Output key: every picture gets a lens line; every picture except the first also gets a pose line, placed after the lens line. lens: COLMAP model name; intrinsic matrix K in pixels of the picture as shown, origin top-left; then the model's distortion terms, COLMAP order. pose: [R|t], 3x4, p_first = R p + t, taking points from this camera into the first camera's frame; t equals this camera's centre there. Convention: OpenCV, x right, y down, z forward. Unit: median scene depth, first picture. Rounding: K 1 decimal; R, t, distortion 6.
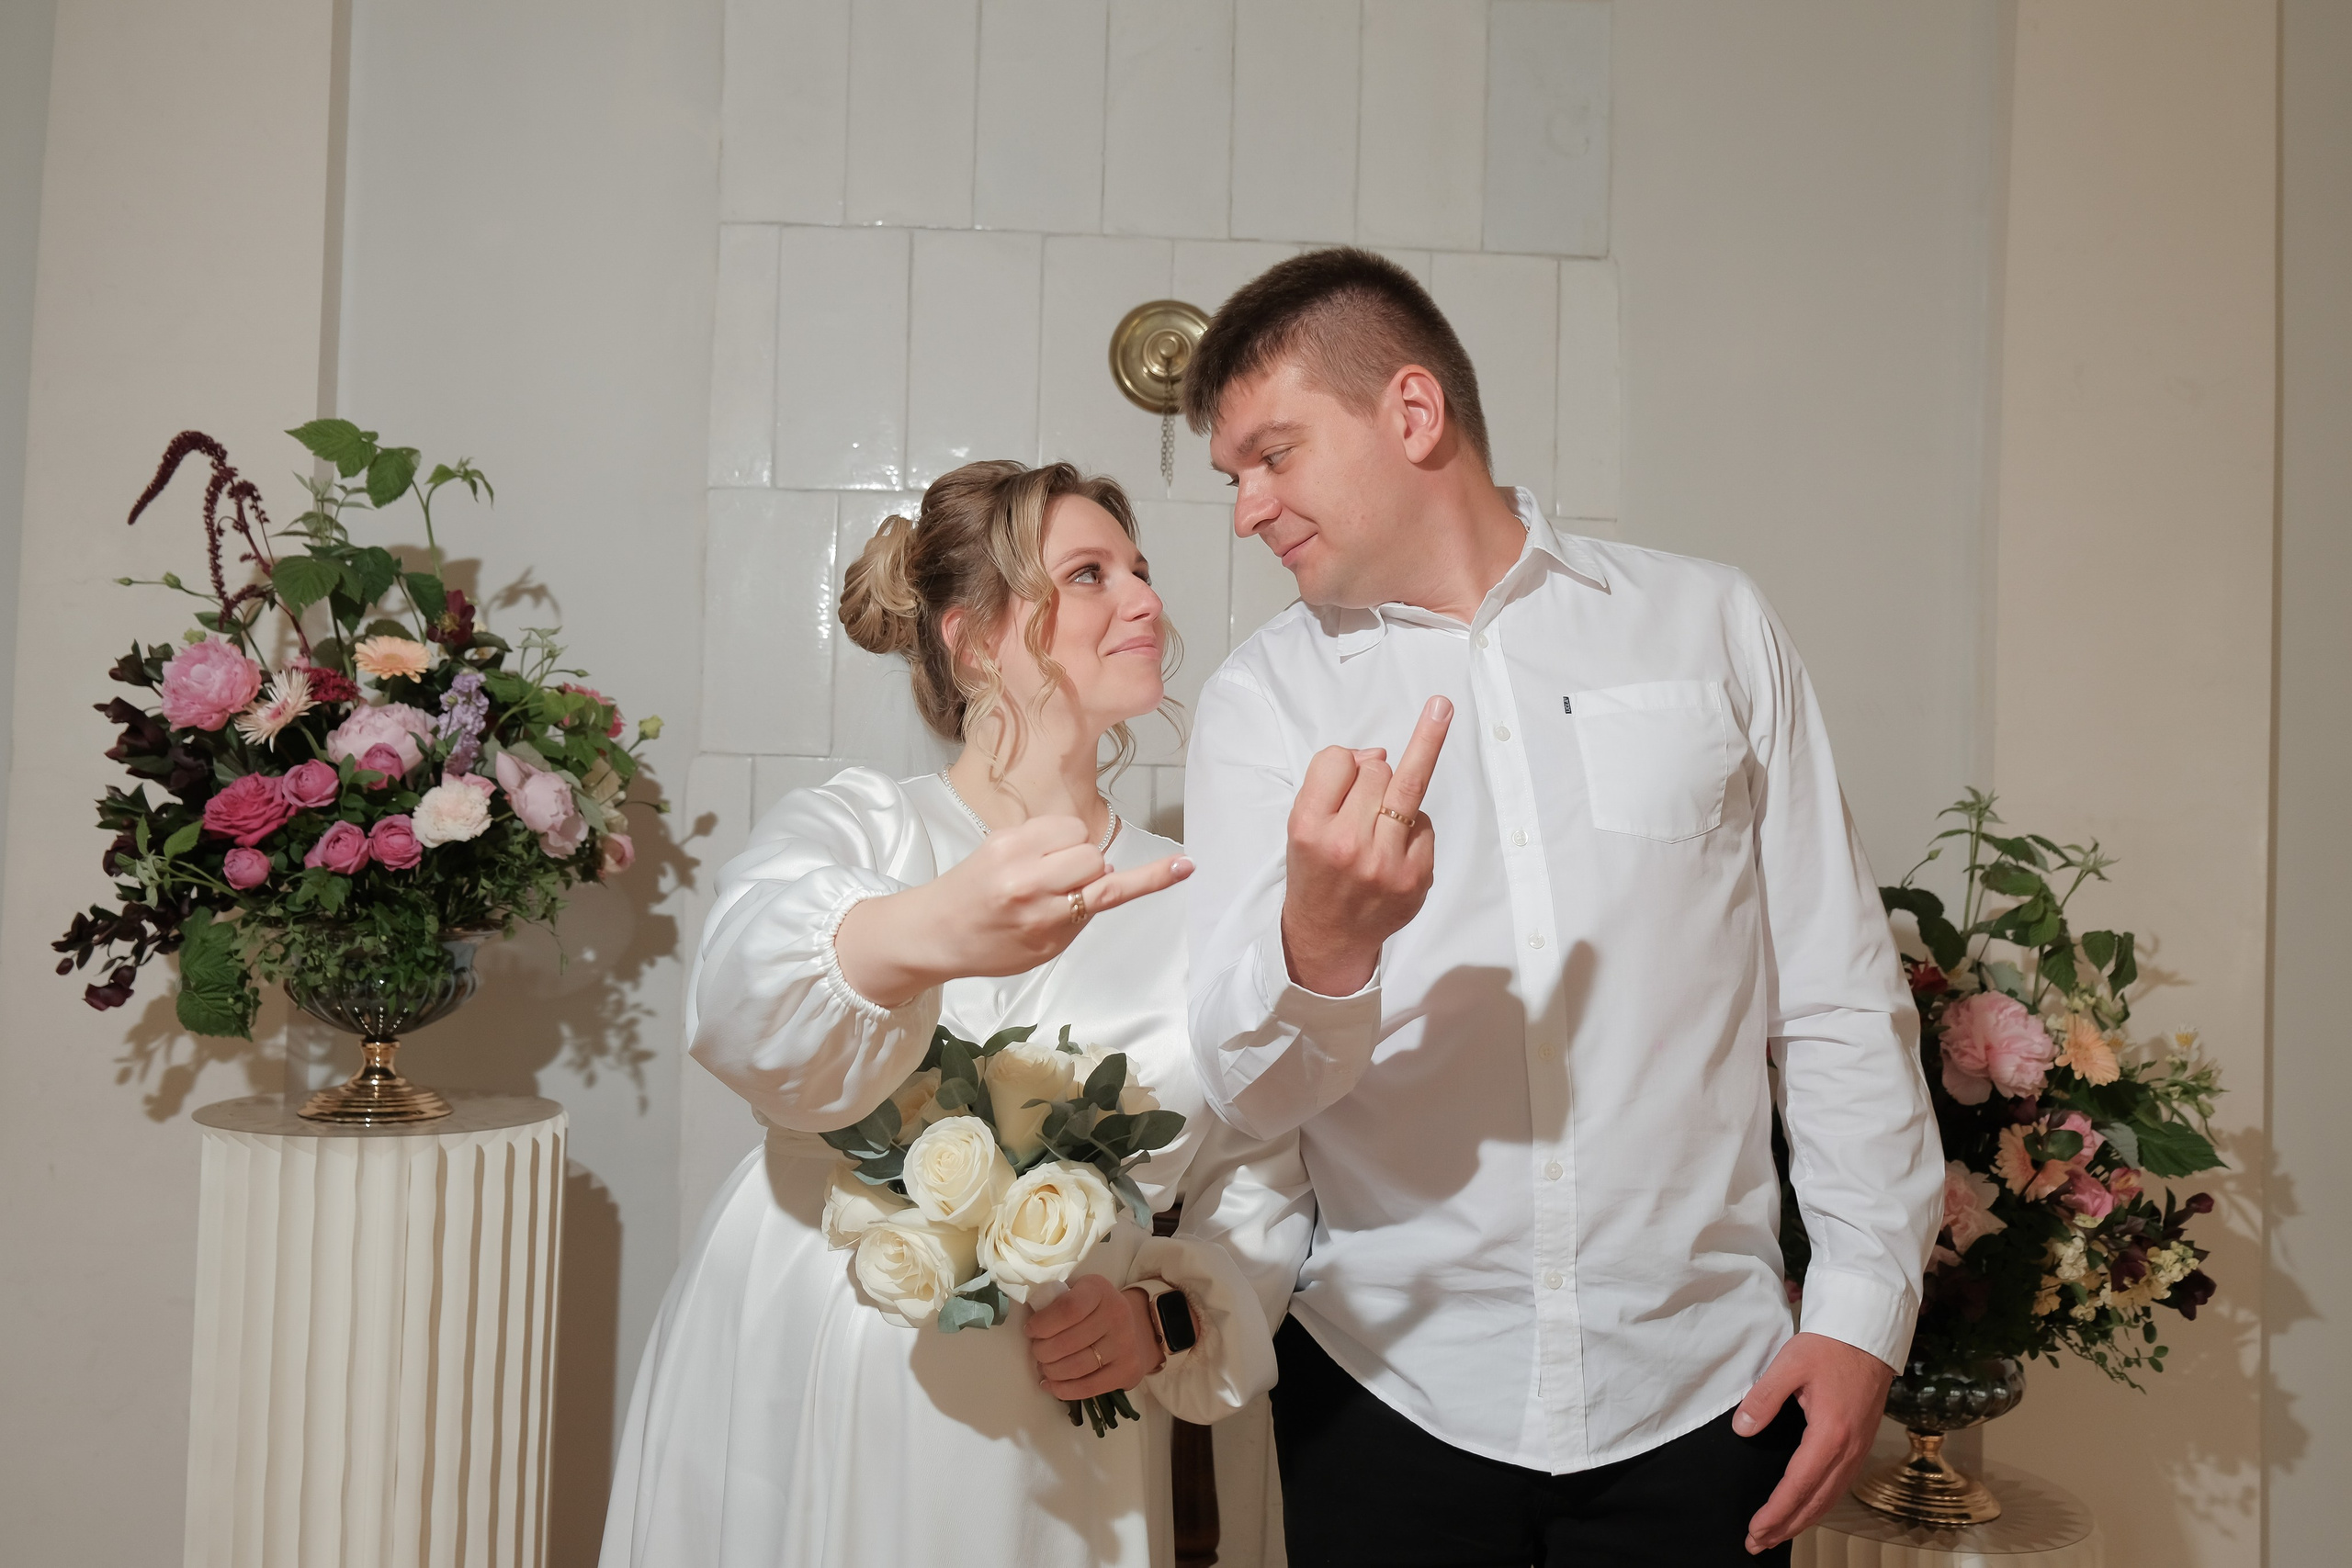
lens RADIAL K [[1869.9, 0, 1159.2], [0, 1869.9, 784.7], [0, 0, 1]] dist [0.000283, 0.018777]
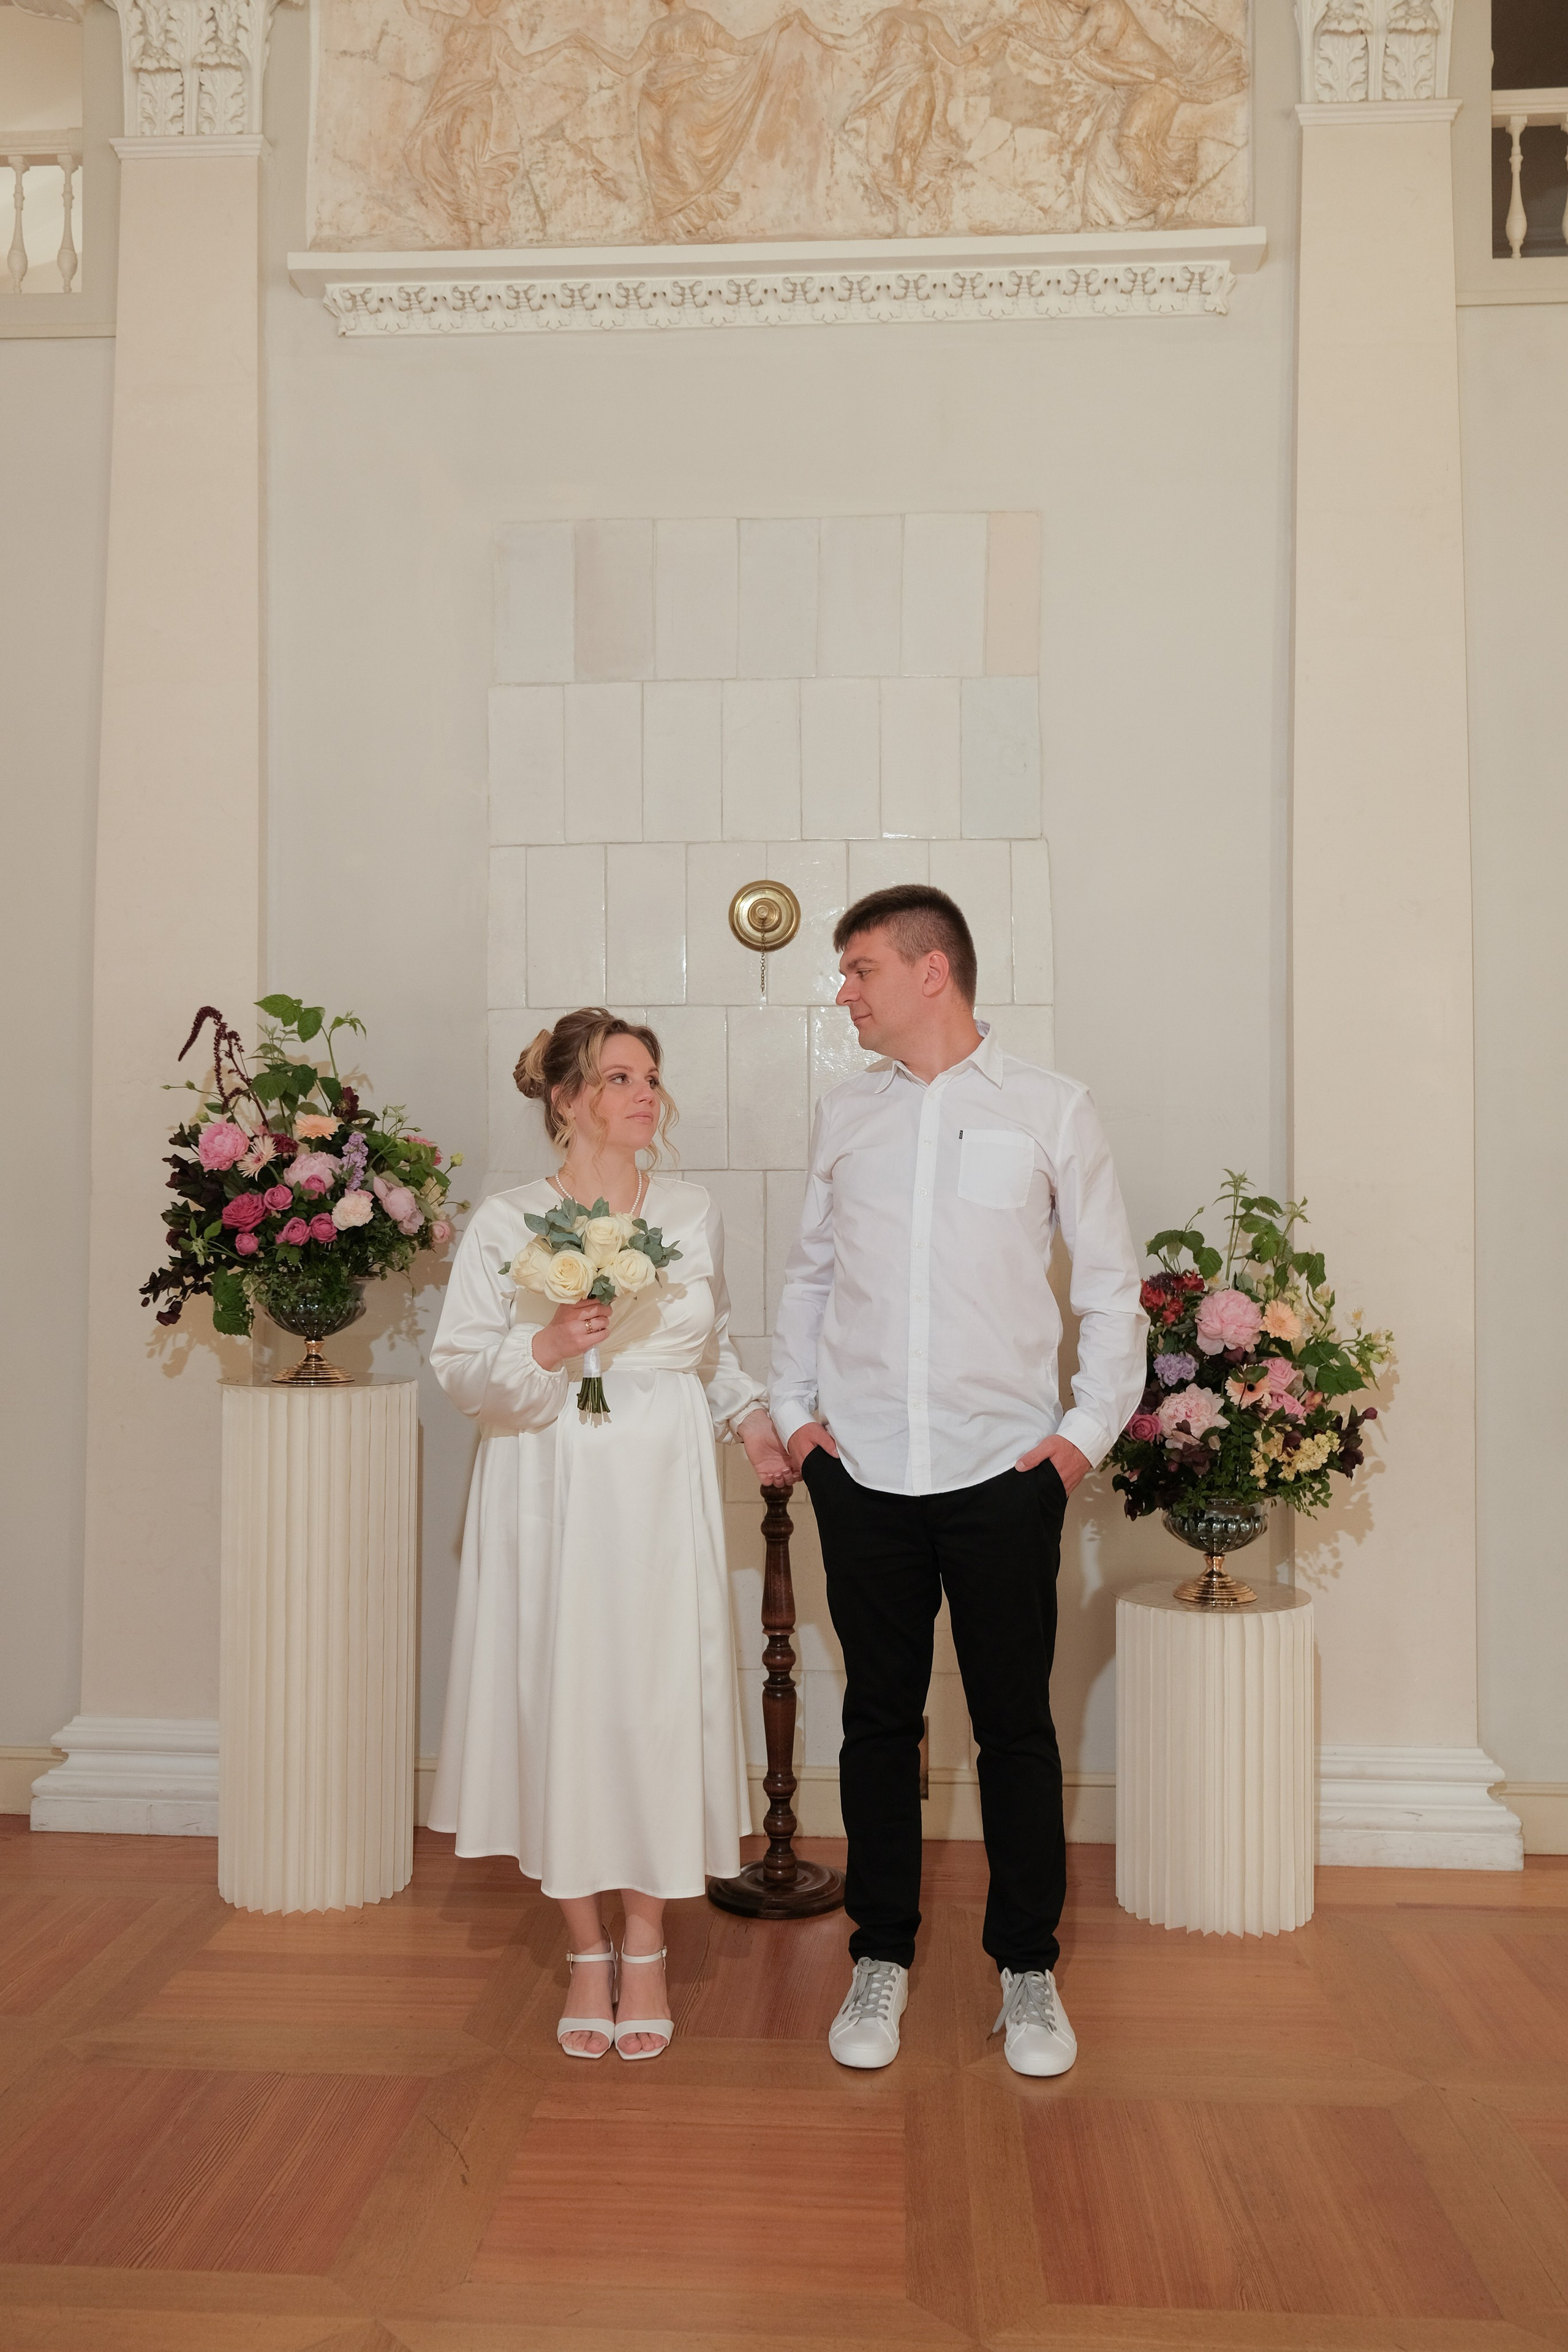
lens RADIAL K [[1870.1, 0, 794.5], [0, 1870.1, 1175.8], [0, 0, 1]] dist [0.000283, 0.018777]
pose [[0.995210, -0.030844, -0.092769, 0.215531], [0.031235, 0.999508, 0.002768, -0.010647], [0.092638, -0.005653, 0.995684, -0.751173]]
